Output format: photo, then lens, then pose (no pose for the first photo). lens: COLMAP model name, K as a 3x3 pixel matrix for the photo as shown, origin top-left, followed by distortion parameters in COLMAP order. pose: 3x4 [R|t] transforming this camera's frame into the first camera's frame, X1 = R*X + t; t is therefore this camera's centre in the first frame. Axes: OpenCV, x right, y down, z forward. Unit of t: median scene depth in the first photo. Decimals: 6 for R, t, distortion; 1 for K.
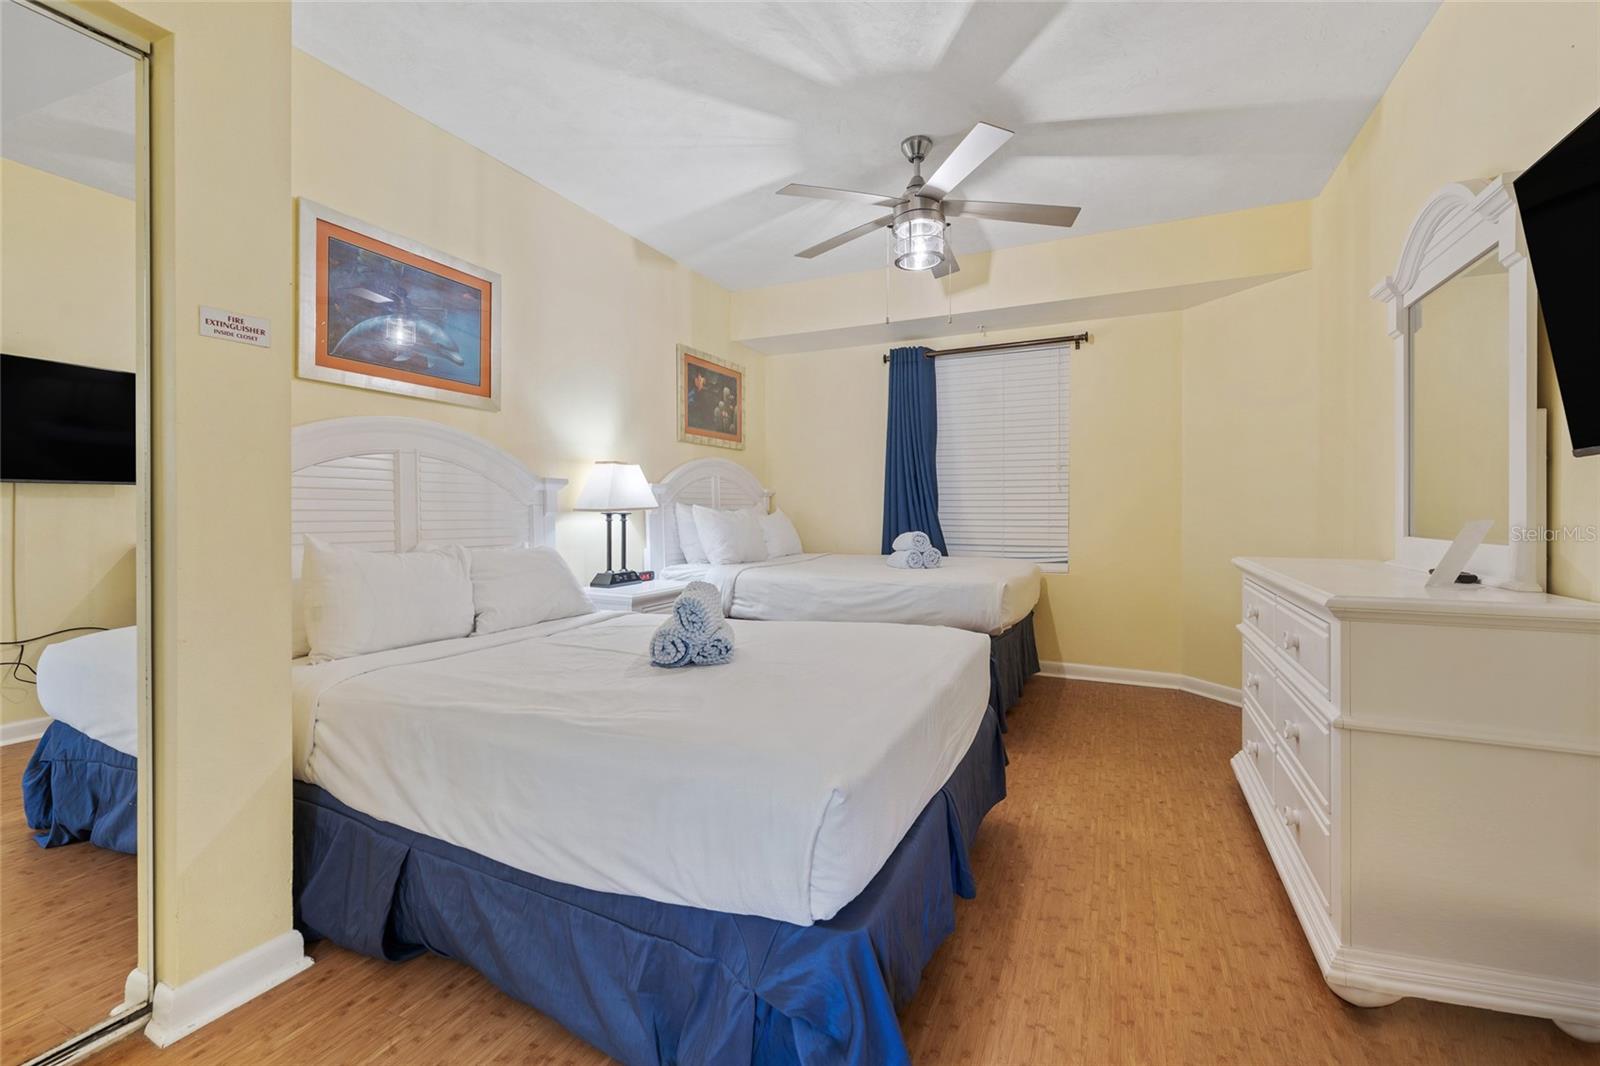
lens RADIAL K [[649.8, 0, 802.8], [0, 649.8, 529.1], [0, 0, 1]] dist [0.000282, -0.000358]
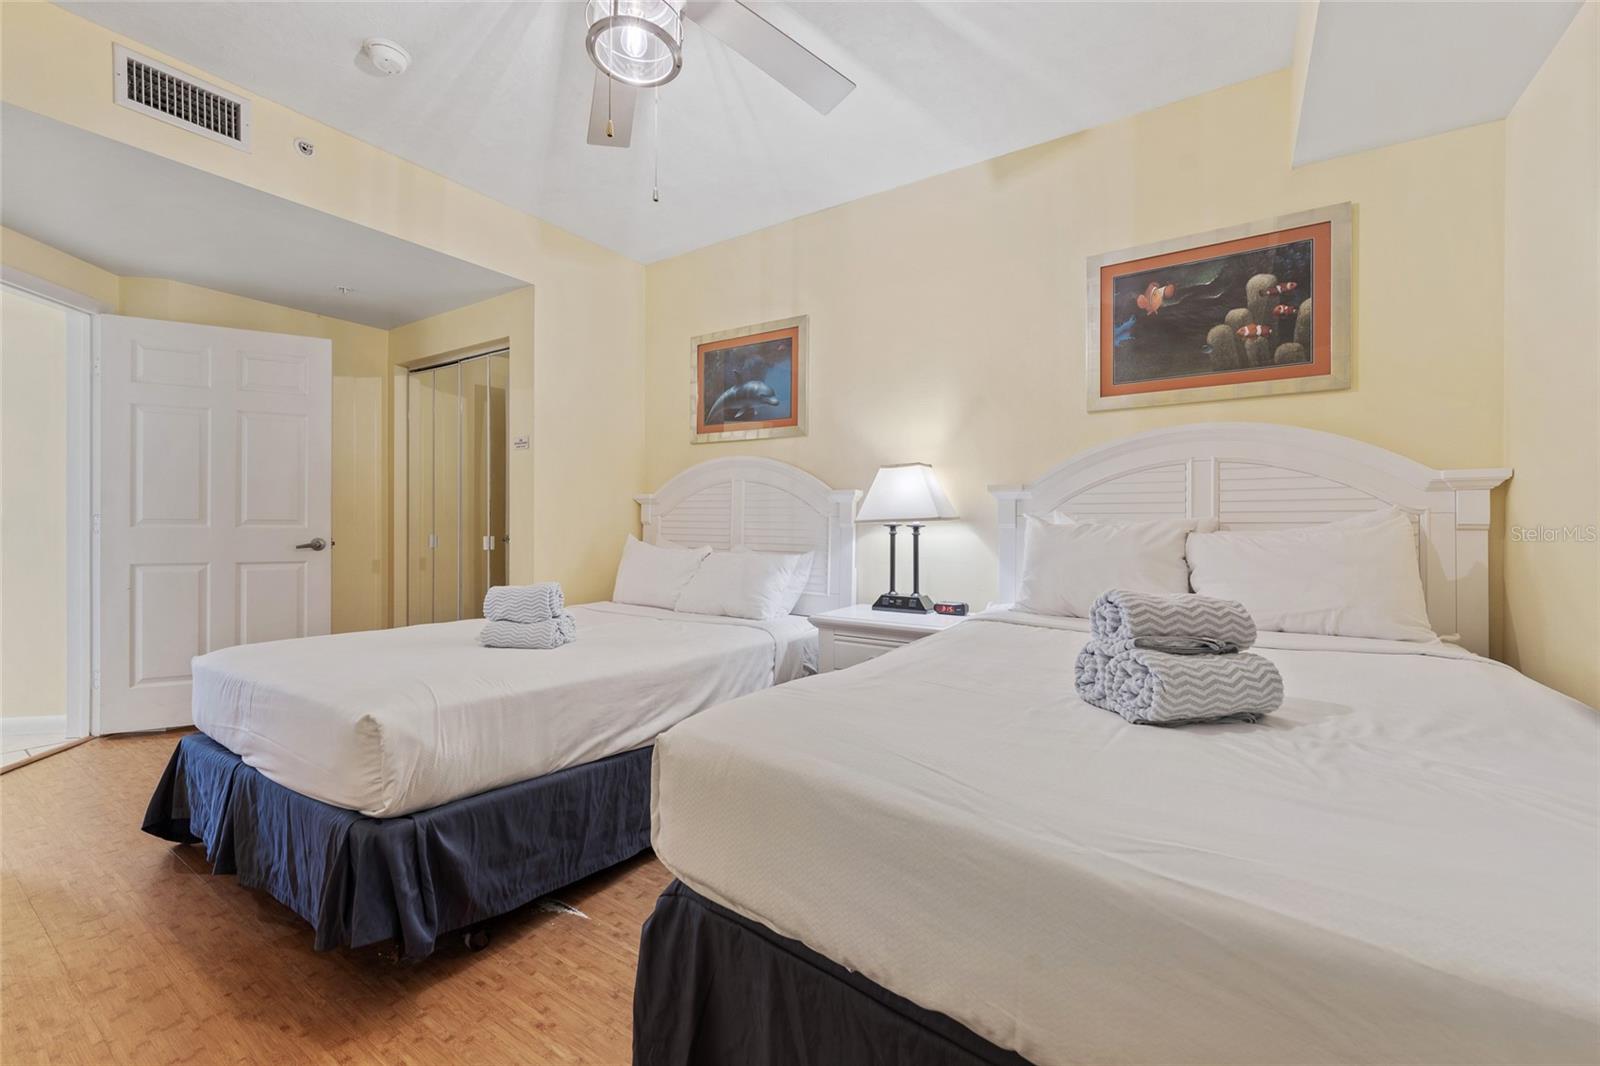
lens RADIAL K [[649.8, 0, 802.8], [0, 649.8, 529.1], [0, 0, 1]] dist [0.000282, -0.000358]
pose [[-0.133606, 0.002095, -0.991032, 0.557483], [-0.037260, 0.999280, 0.007136, -0.020650], [0.990334, 0.037879, -0.133432, 0.970379]]
